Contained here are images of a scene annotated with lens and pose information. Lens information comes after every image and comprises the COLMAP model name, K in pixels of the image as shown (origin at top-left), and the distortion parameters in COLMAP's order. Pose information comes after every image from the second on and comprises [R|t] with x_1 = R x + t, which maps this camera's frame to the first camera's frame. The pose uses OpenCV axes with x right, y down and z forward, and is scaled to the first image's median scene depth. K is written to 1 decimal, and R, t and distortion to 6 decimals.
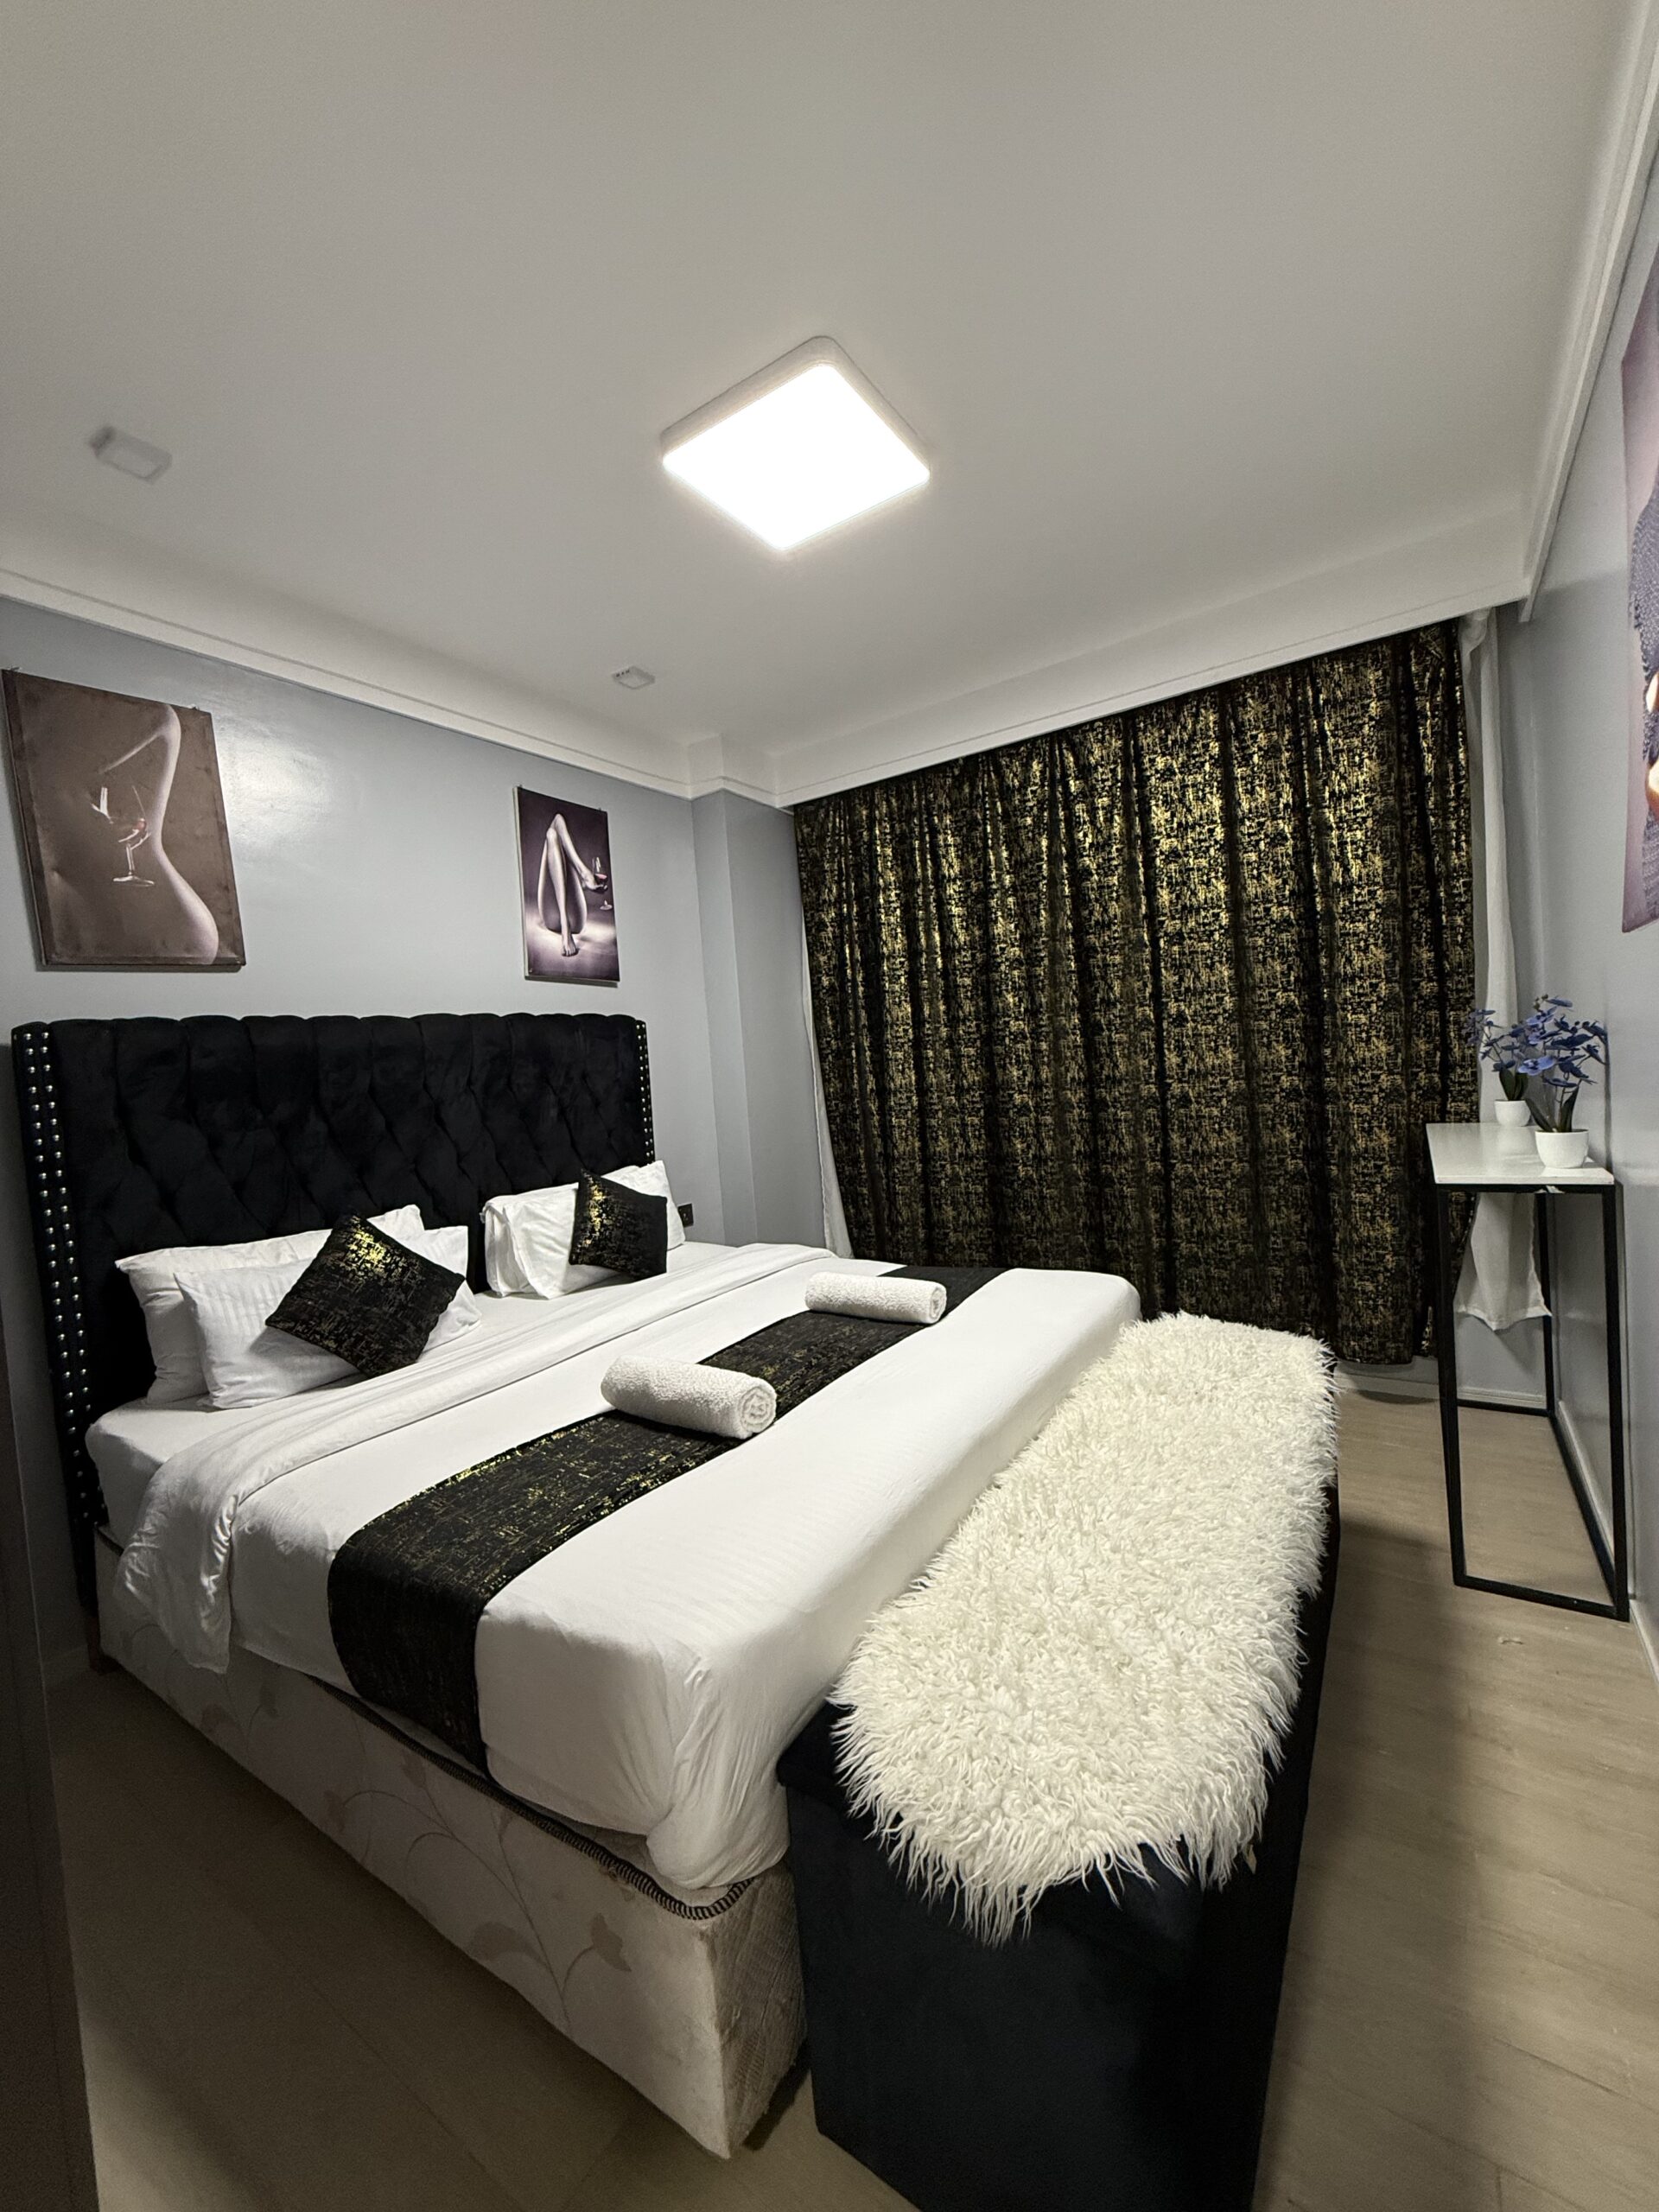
lens RADIAL K [[884.7, 0, 828.0], [0, 884.7, 1106.4], [0, 0, 1]] dist [0.001212, -0.000898]
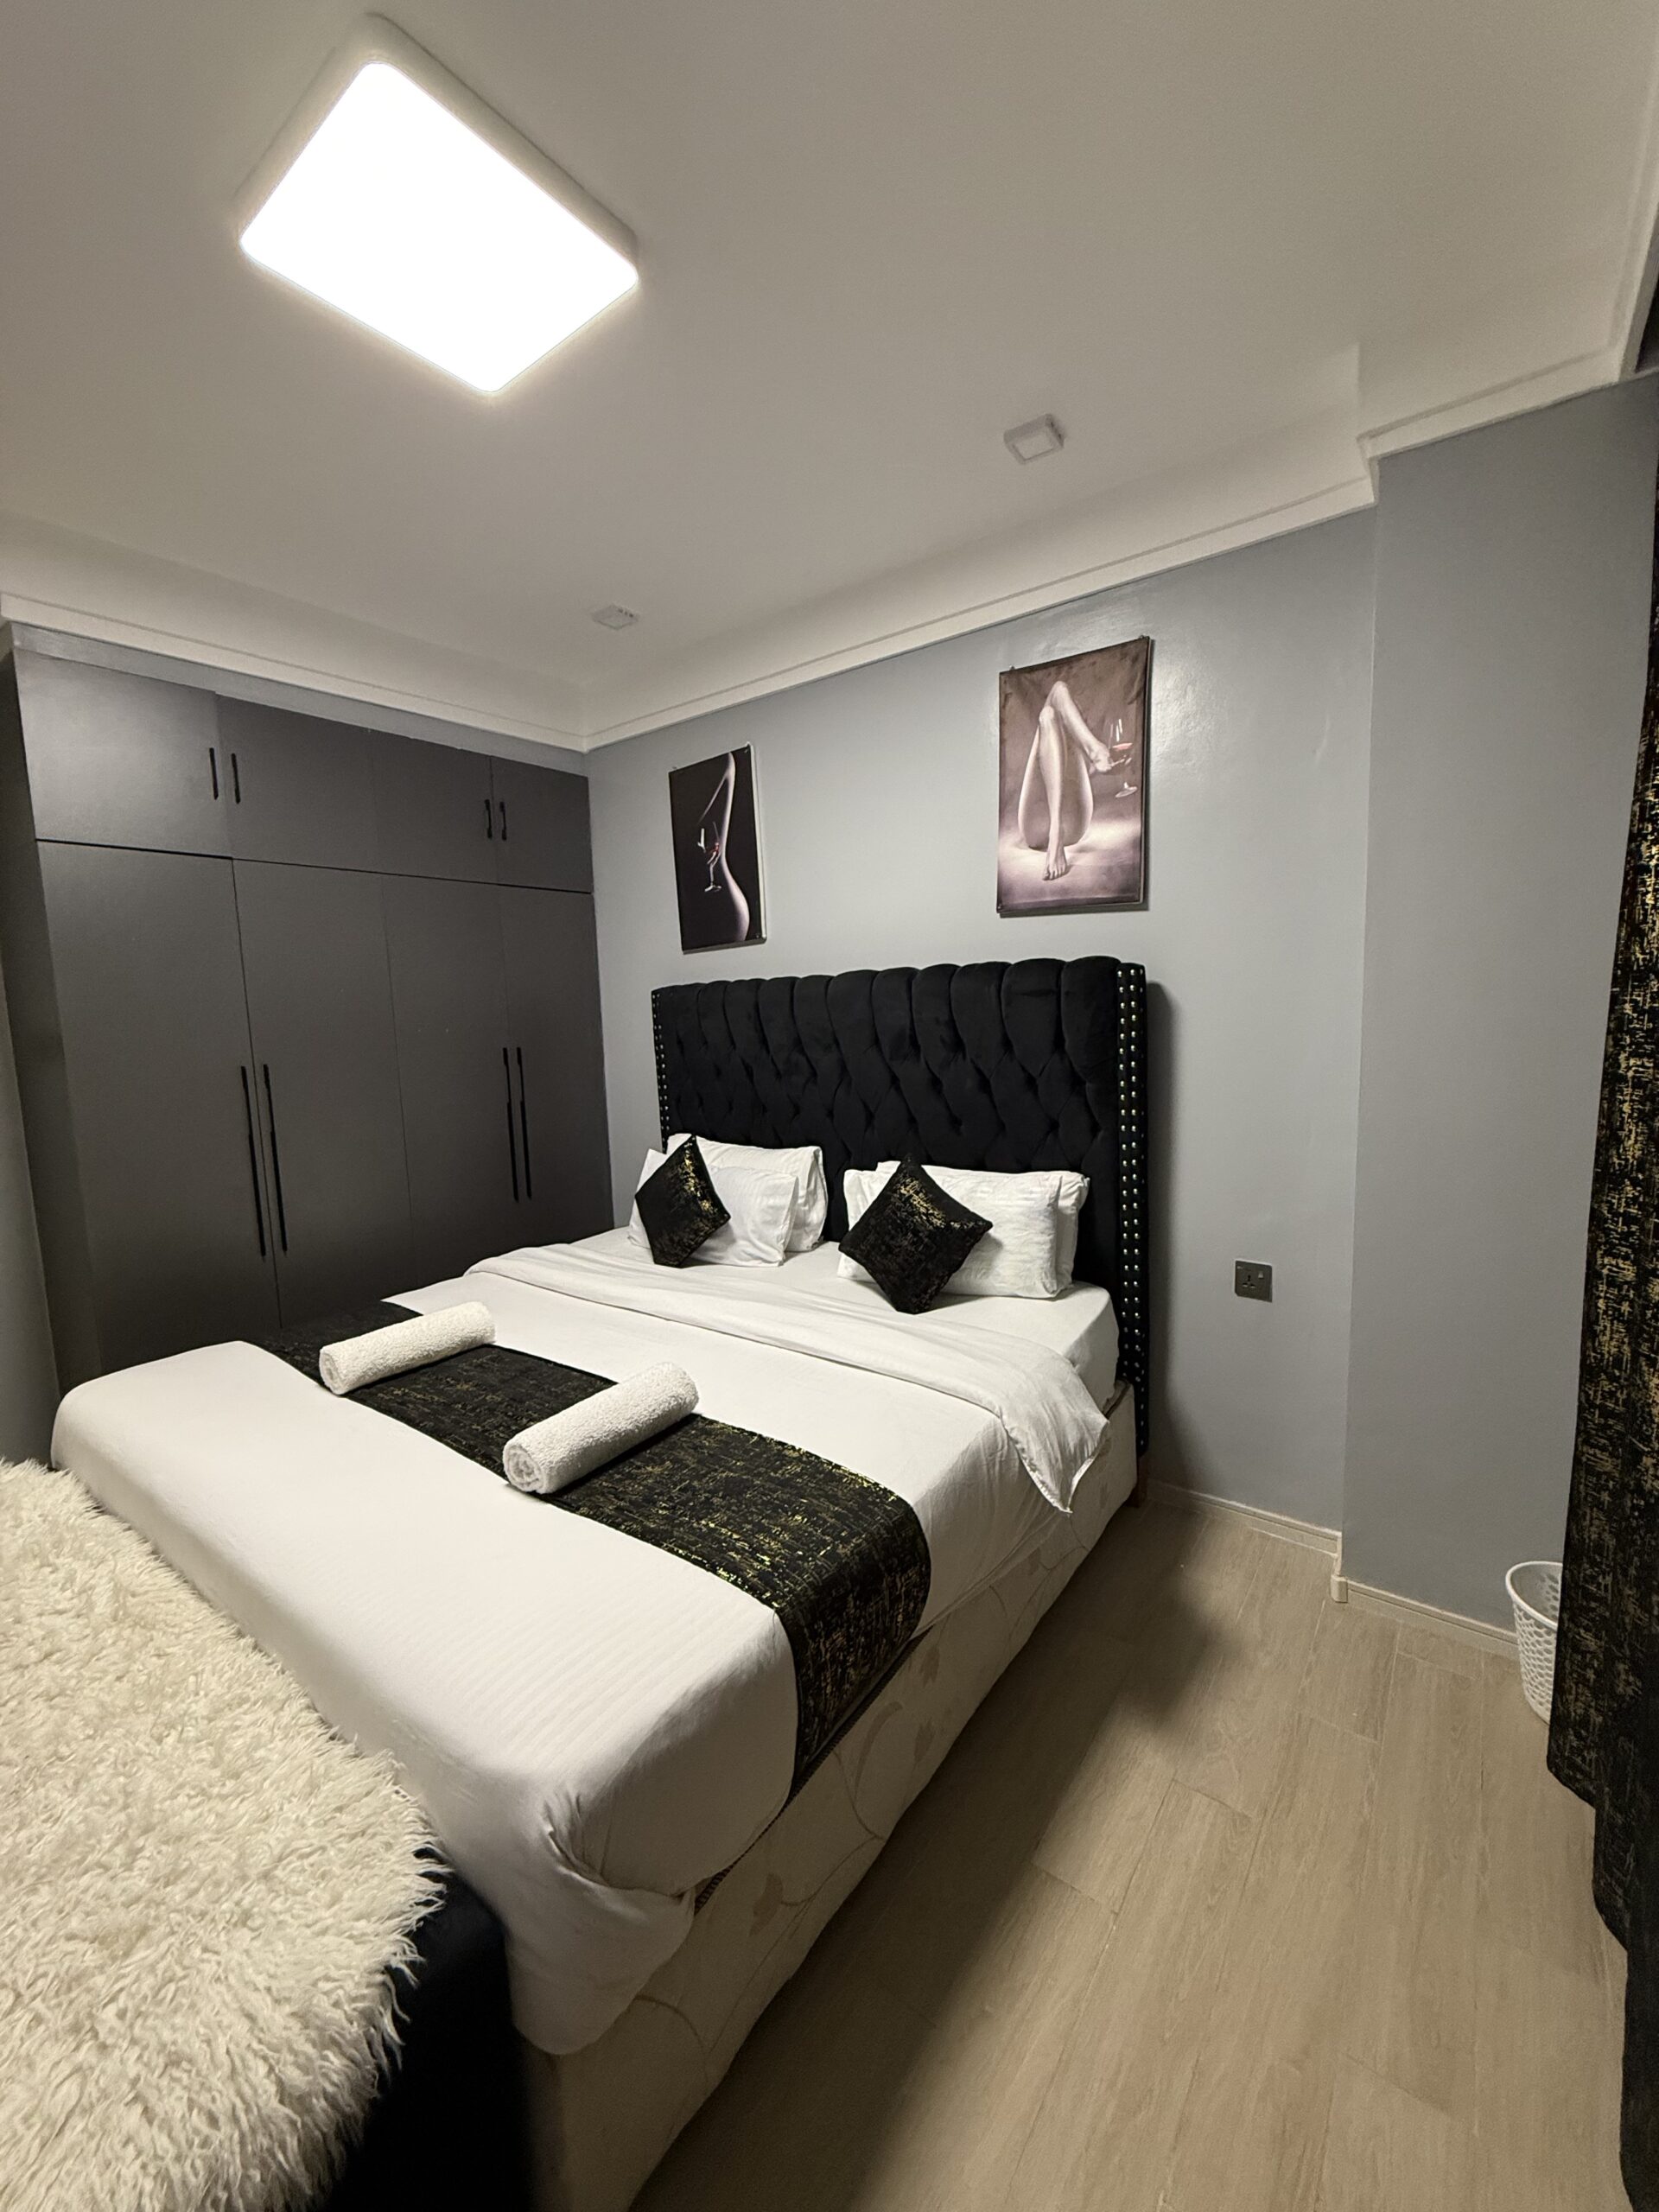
lens RADIAL K [[884.7, 0, 827.4], [0, 884.7, 1099.2], [0, 0, 1]] dist [0.001212, -0.000898]
pose [[-0.047162, 0.182101, -0.982148, 0.494020], [-0.013171, 0.983043, 0.182899, -0.122357], [0.998800, 0.021562, -0.043964, 0.856614]]
